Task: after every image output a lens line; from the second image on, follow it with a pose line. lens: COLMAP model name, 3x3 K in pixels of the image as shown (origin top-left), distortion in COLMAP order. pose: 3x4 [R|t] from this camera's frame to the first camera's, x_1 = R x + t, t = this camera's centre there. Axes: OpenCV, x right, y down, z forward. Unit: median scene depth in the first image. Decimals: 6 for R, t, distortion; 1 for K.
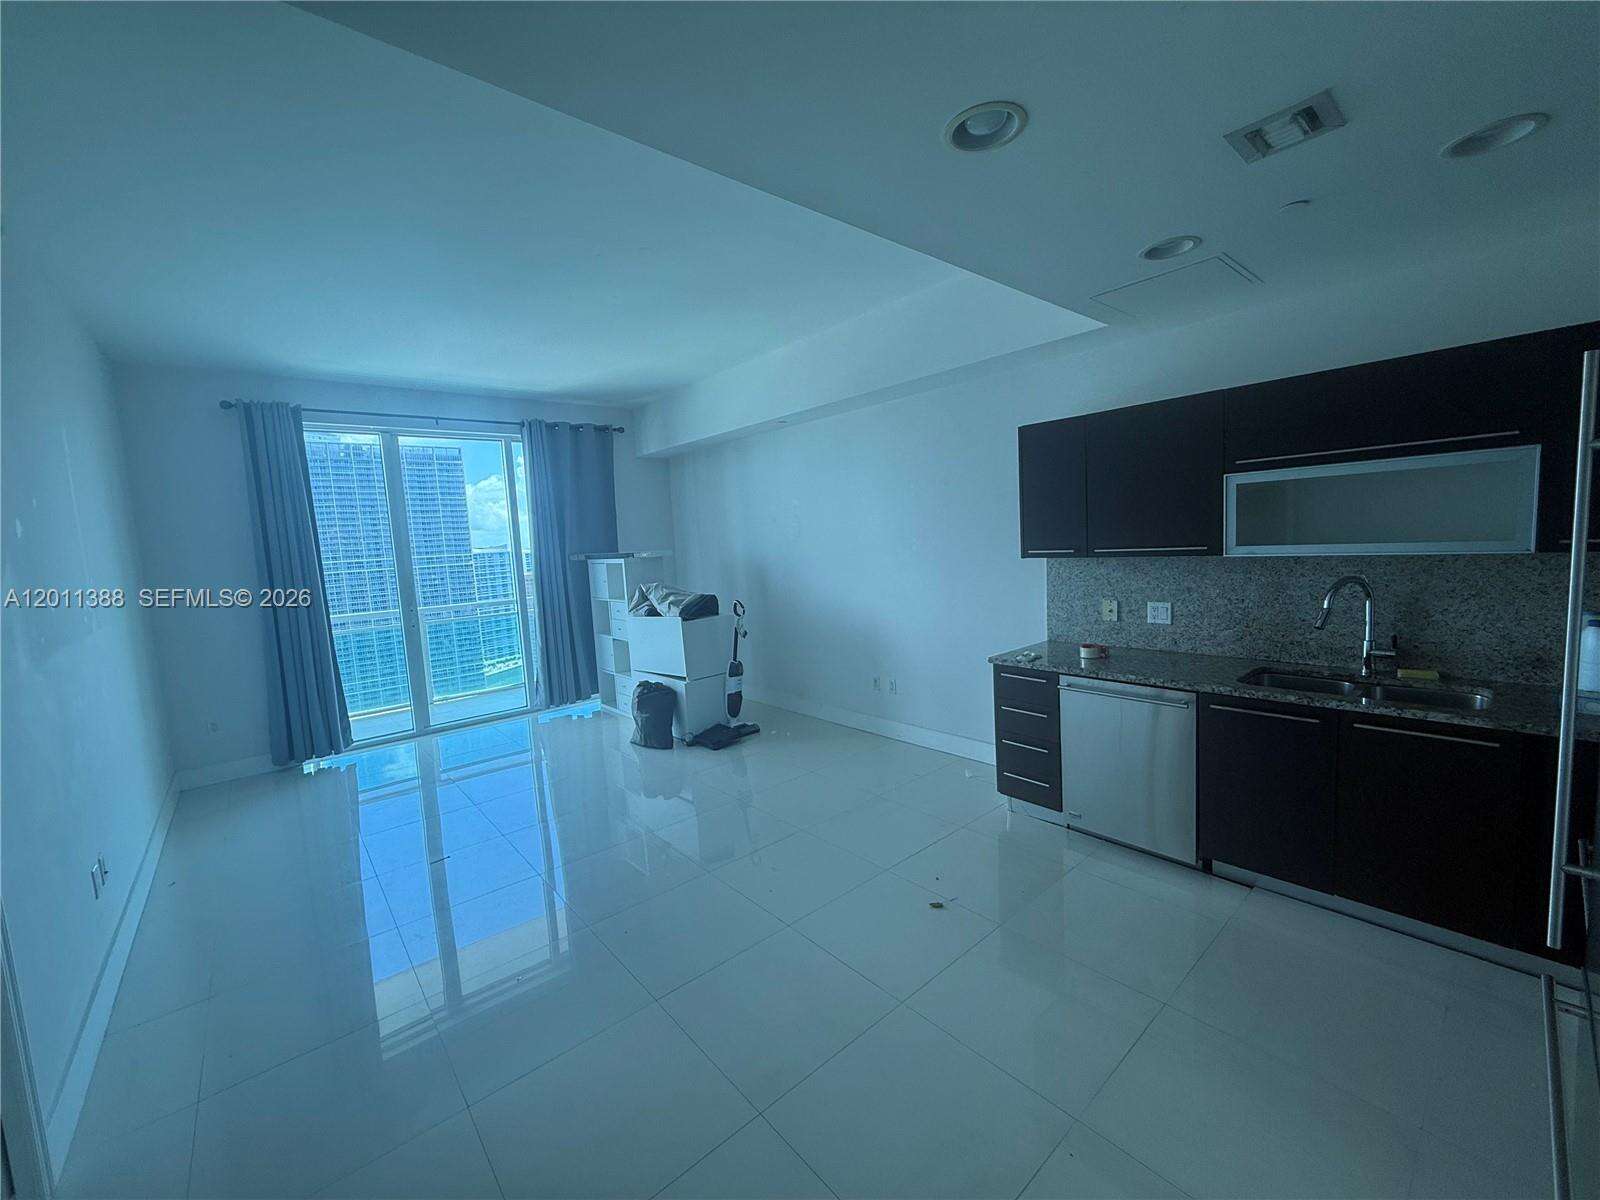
lens RADIAL K [[636.8, 0, 788.7], [0, 636.8, 596.4], [0, 0, 1]] dist [-0.000942, 0.000392]
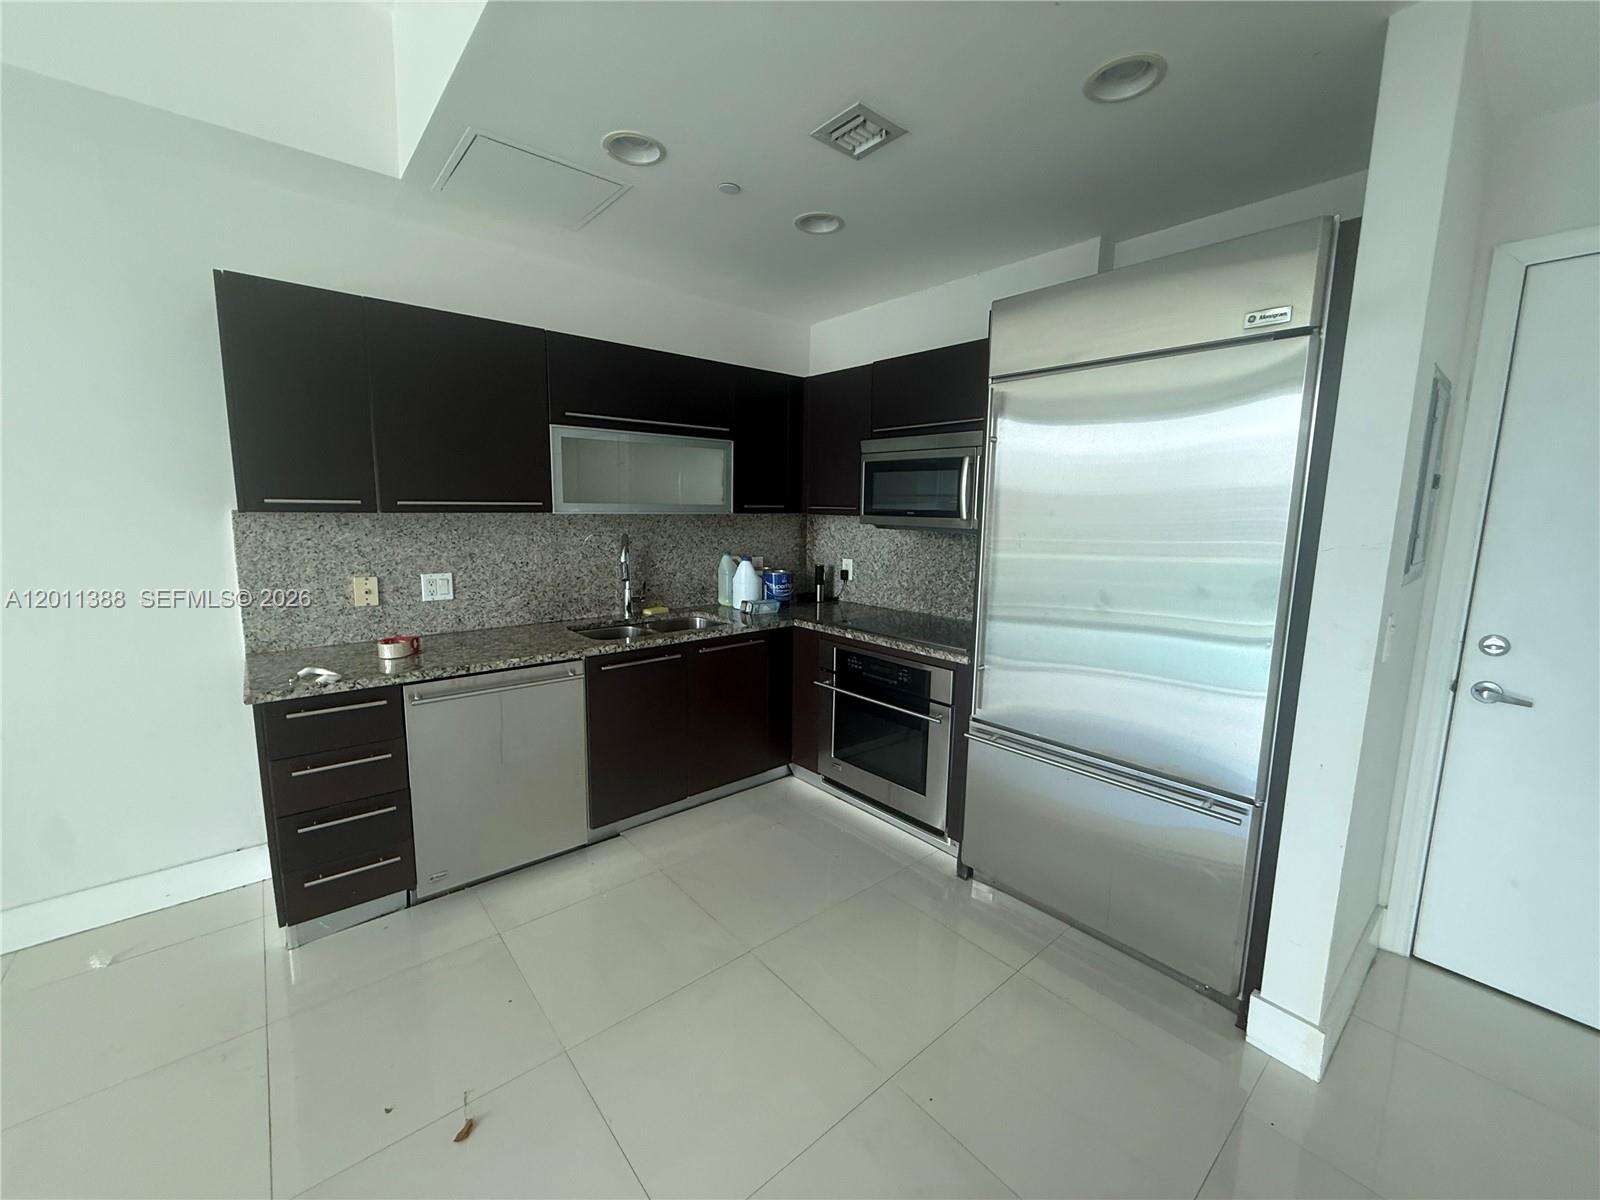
lens RADIAL K [[636.8, 0, 803.3], [0, 636.8, 597.9], [0, 0, 1]] dist [-0.000942, 0.000392]
pose [[-0.012851, -0.088625, 0.995982, -0.230458], [0.079939, 0.992785, 0.089371, 0.005061], [-0.996717, 0.080766, -0.005673, 0.567658]]
